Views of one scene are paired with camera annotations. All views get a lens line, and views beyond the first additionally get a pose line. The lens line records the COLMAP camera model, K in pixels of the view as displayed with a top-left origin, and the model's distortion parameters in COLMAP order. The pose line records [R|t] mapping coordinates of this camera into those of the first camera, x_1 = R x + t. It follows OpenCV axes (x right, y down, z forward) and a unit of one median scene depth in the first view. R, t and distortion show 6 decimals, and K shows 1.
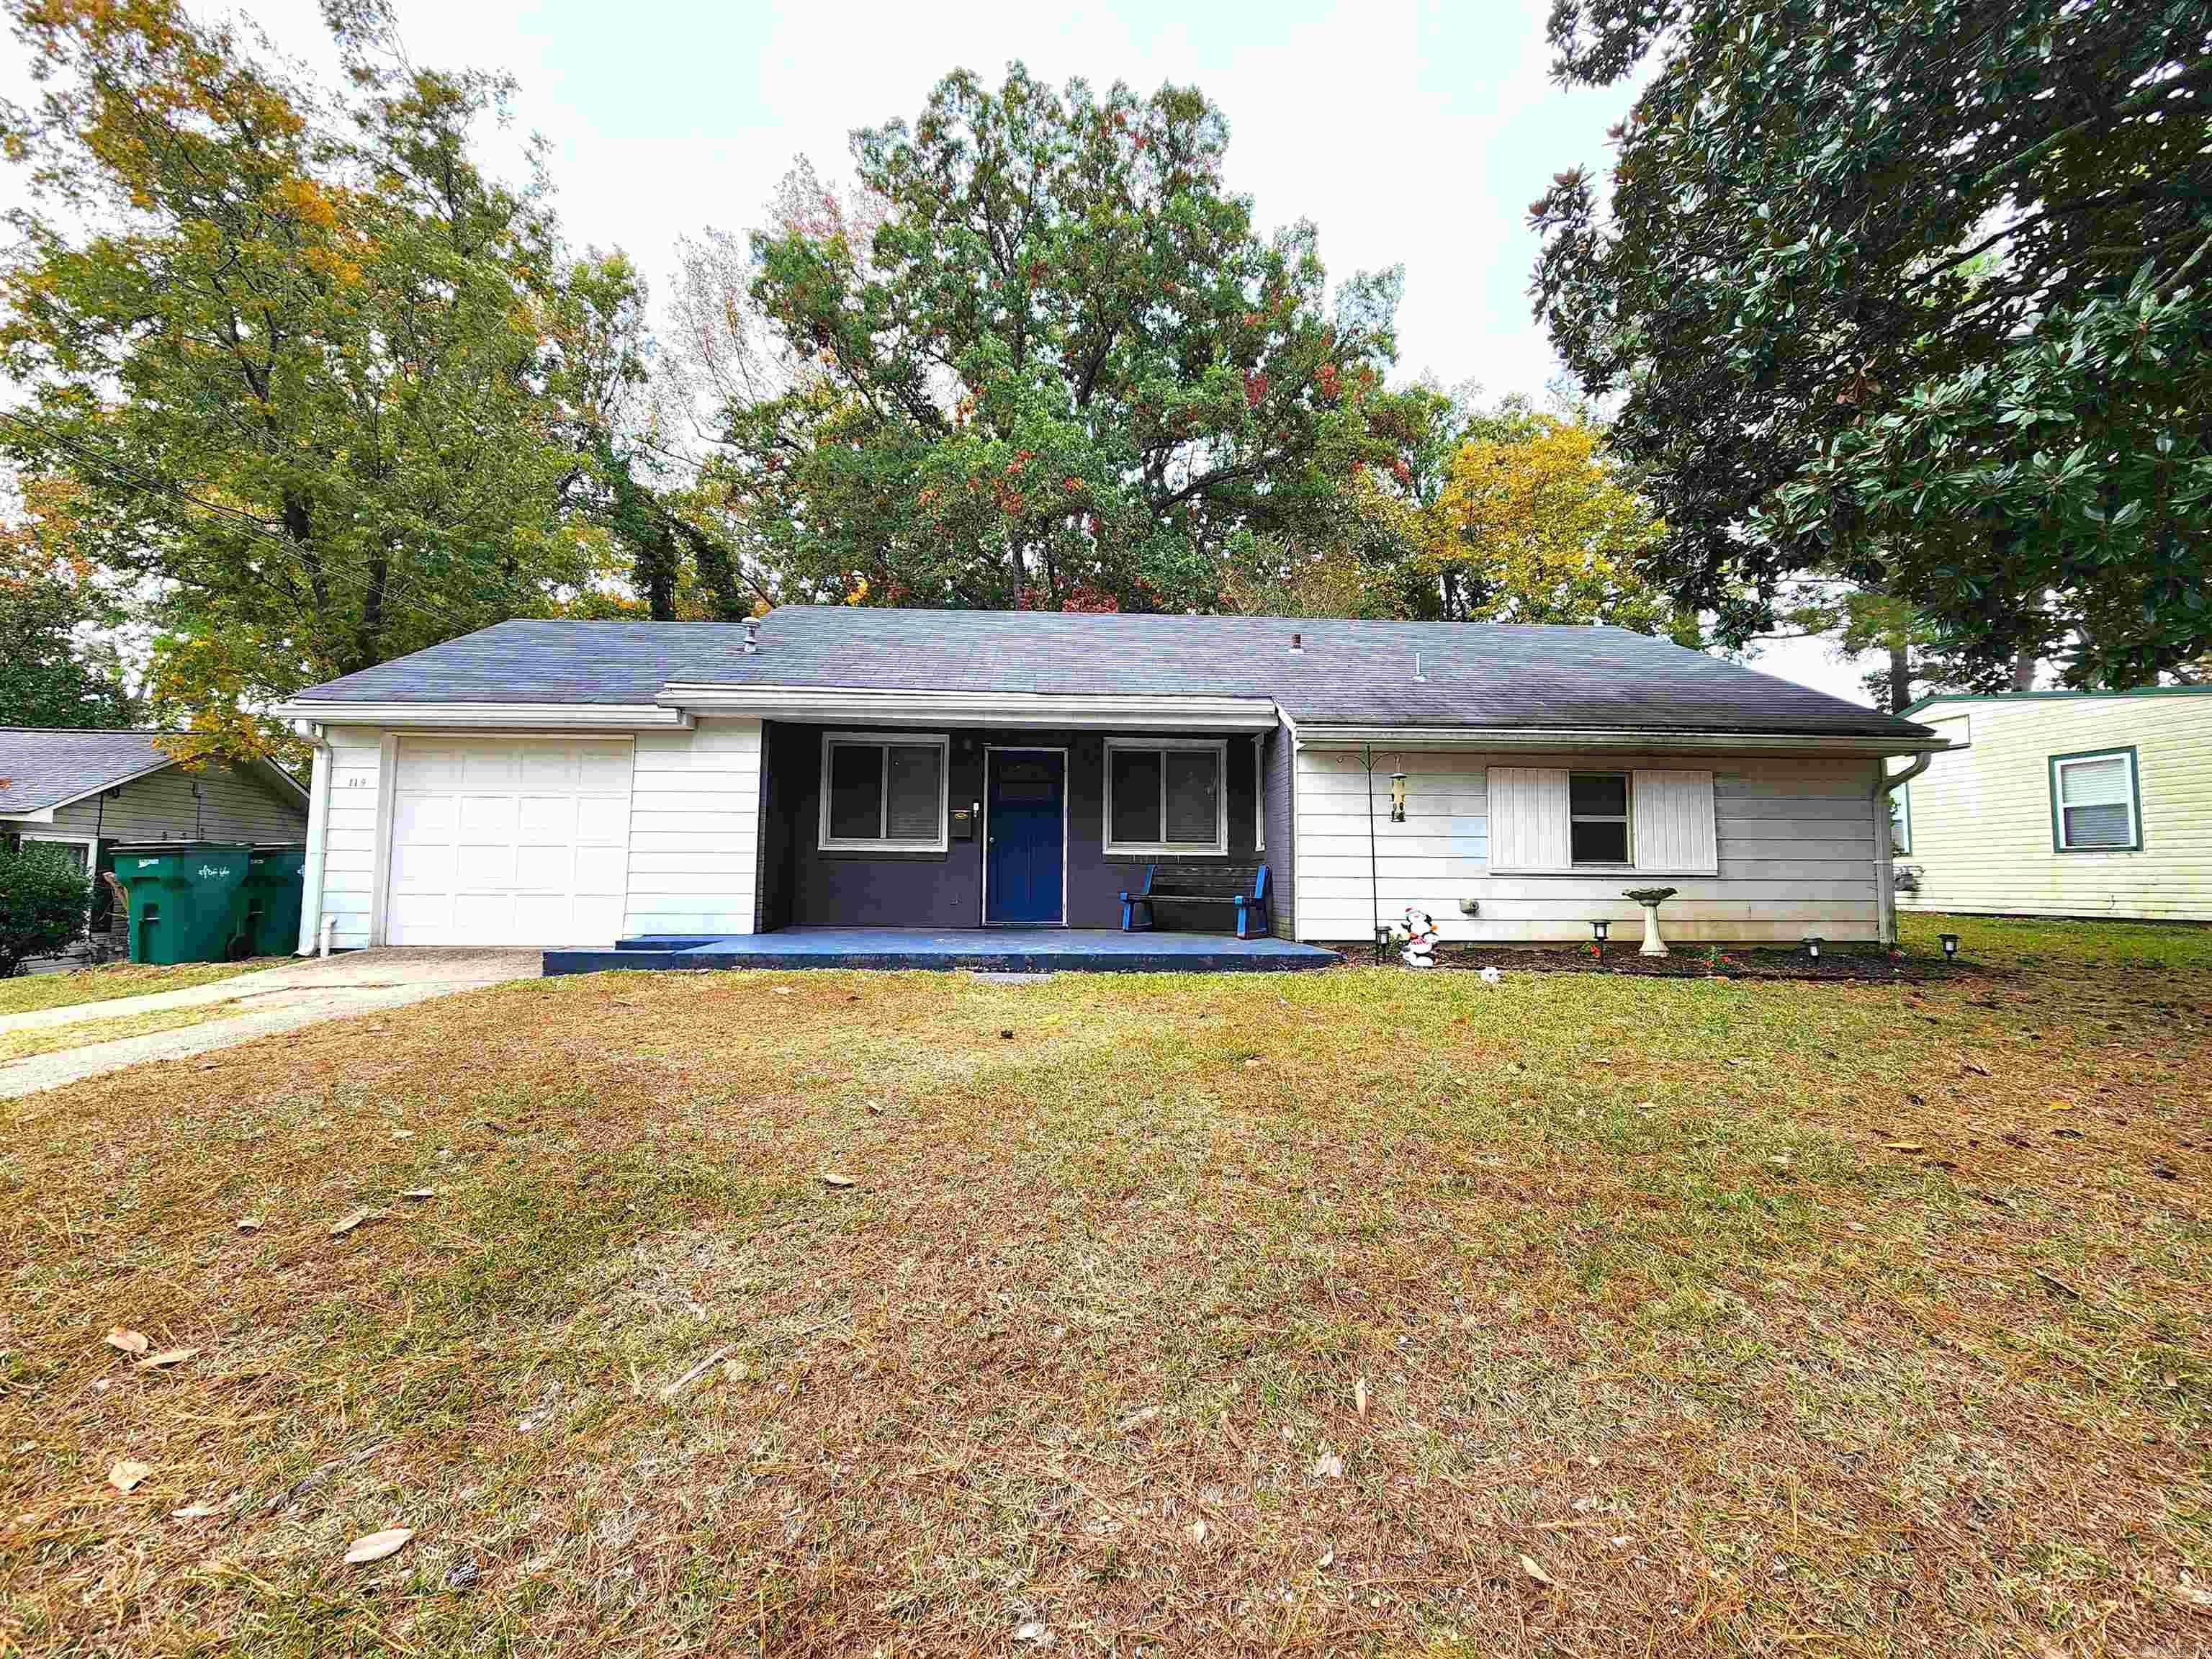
lens RADIAL K [[894.0, 0, 1106.0], [0, 894.0, 829.5], [0, 0, 1]] dist [-0.000913, -0.000127]
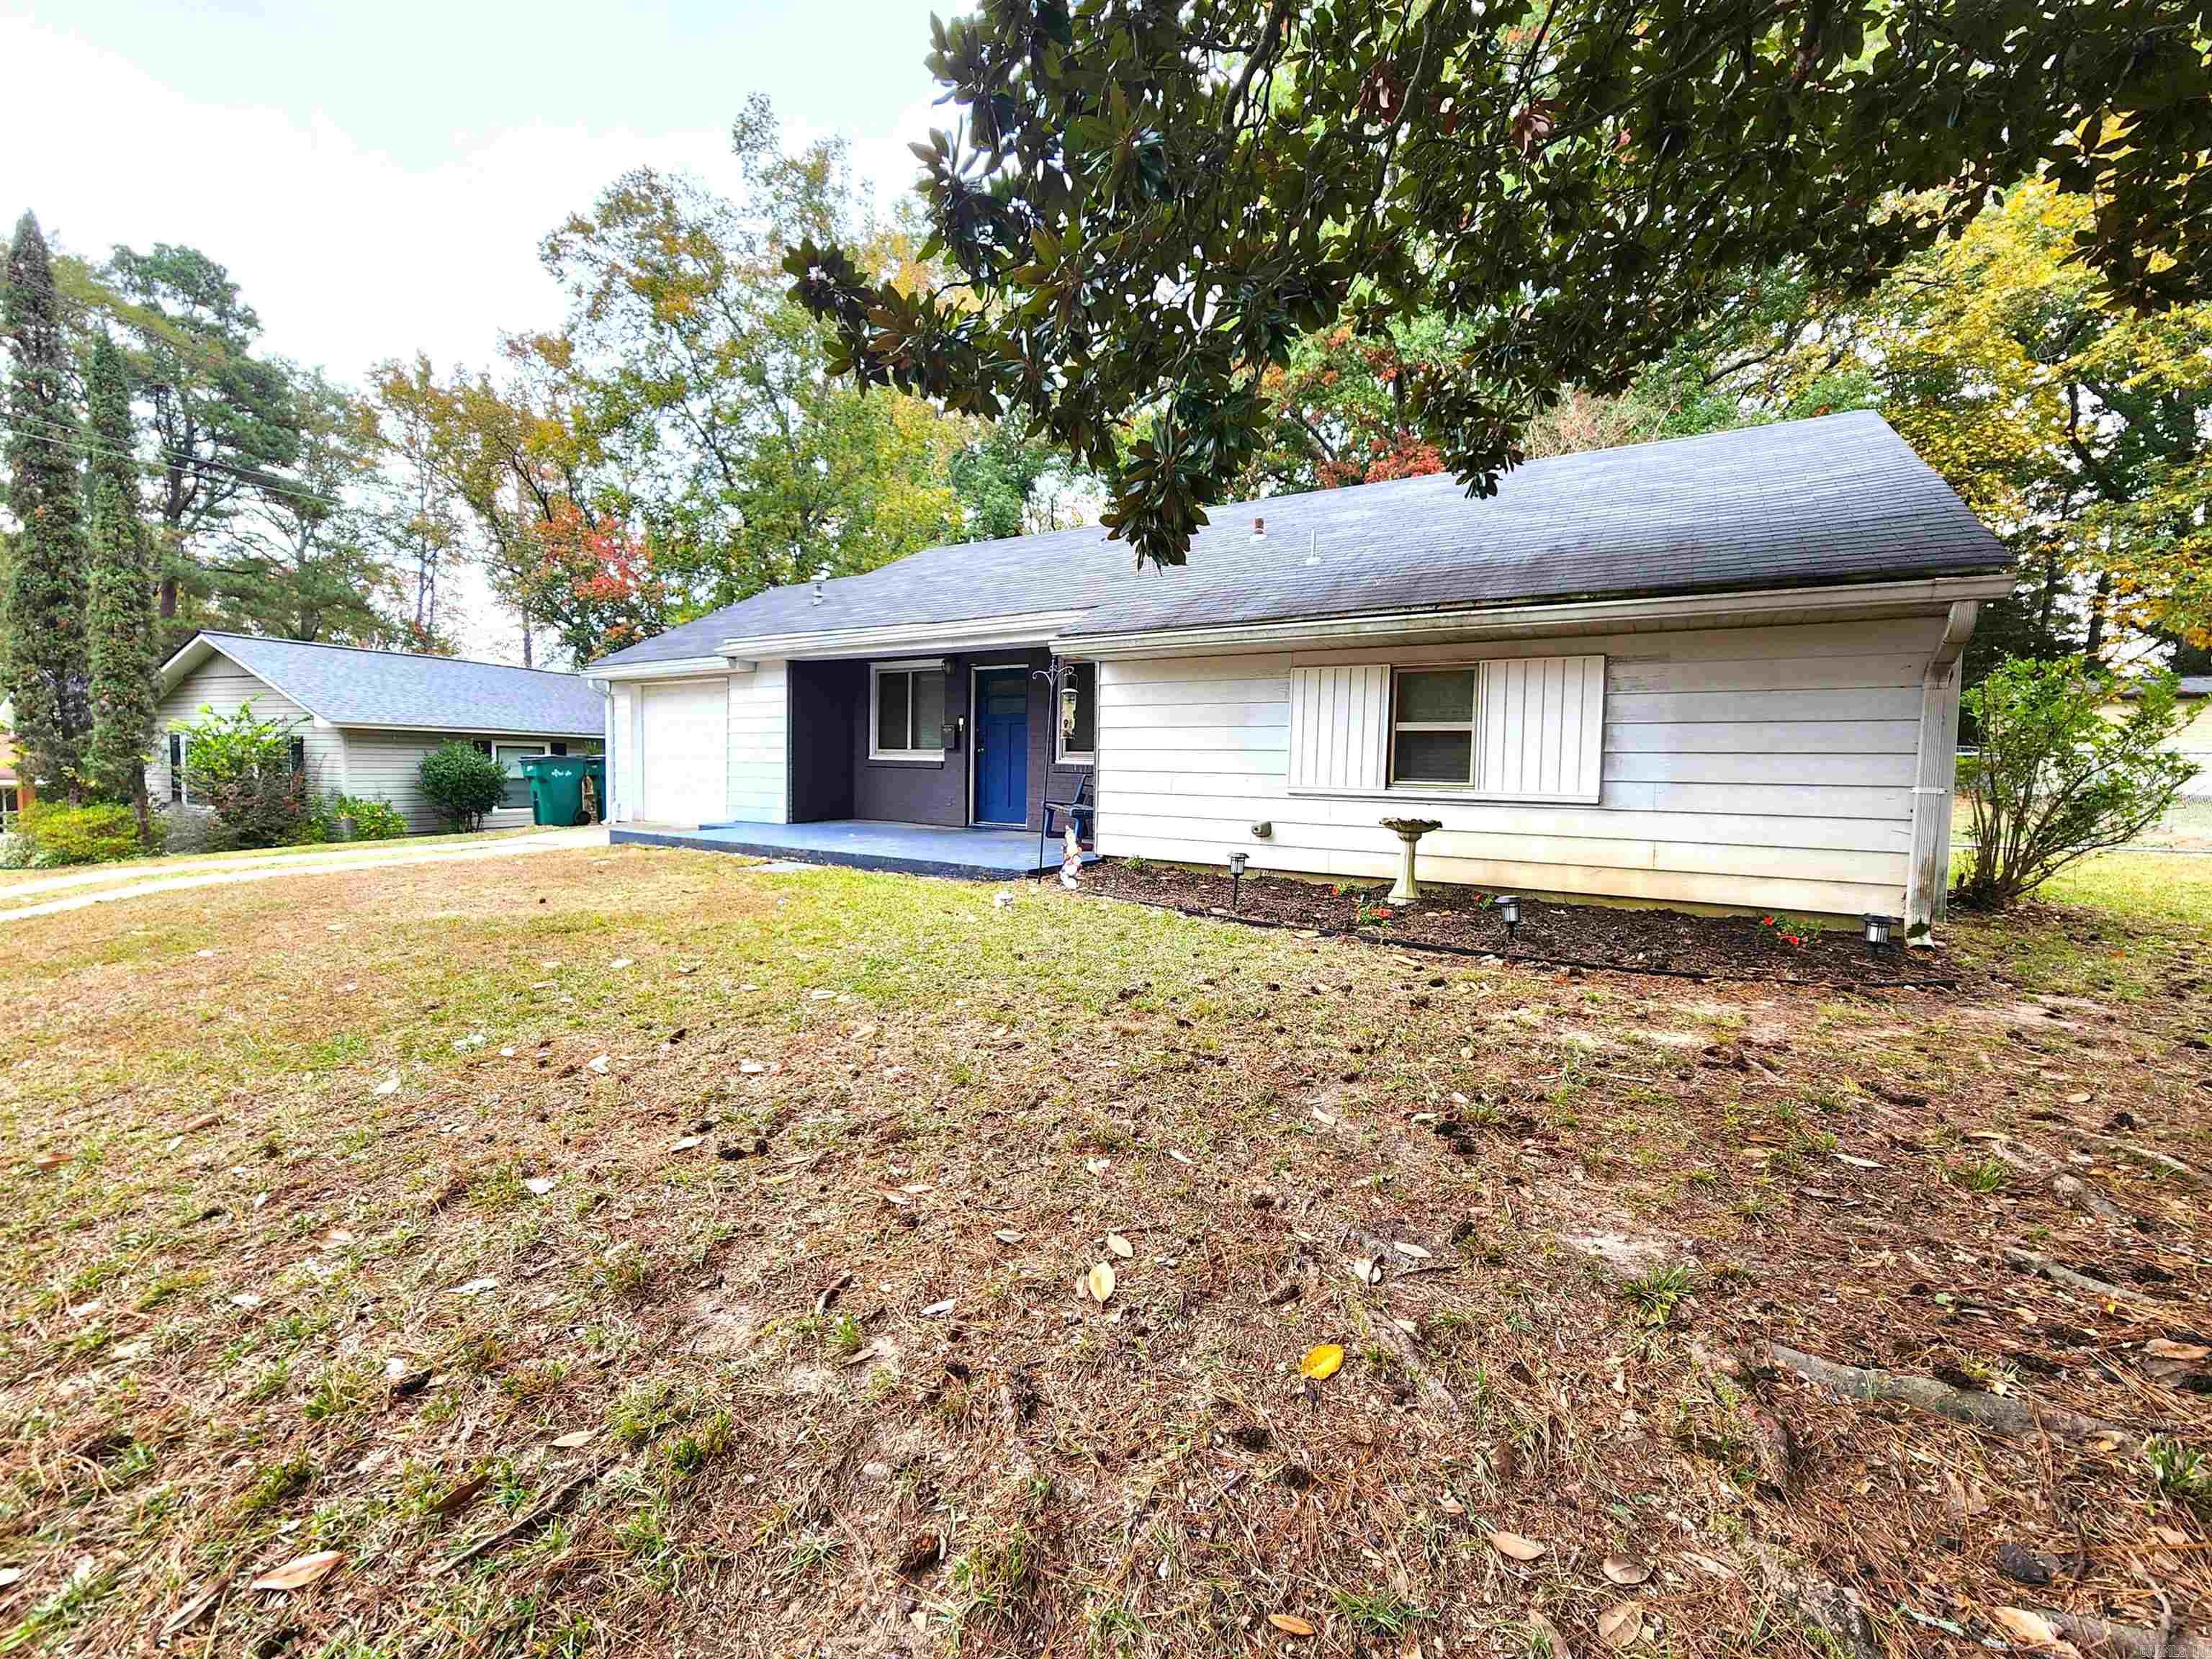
lens RADIAL K [[887.0, 0, 1106.0], [0, 887.0, 829.5], [0, 0, 1]] dist [-0.024369, 0.000000]
pose [[0.818551, 0.049175, -0.572325, 0.761663], [0.018758, 0.993509, 0.112192, -0.013833], [0.574128, -0.102571, 0.812316, 0.201017]]
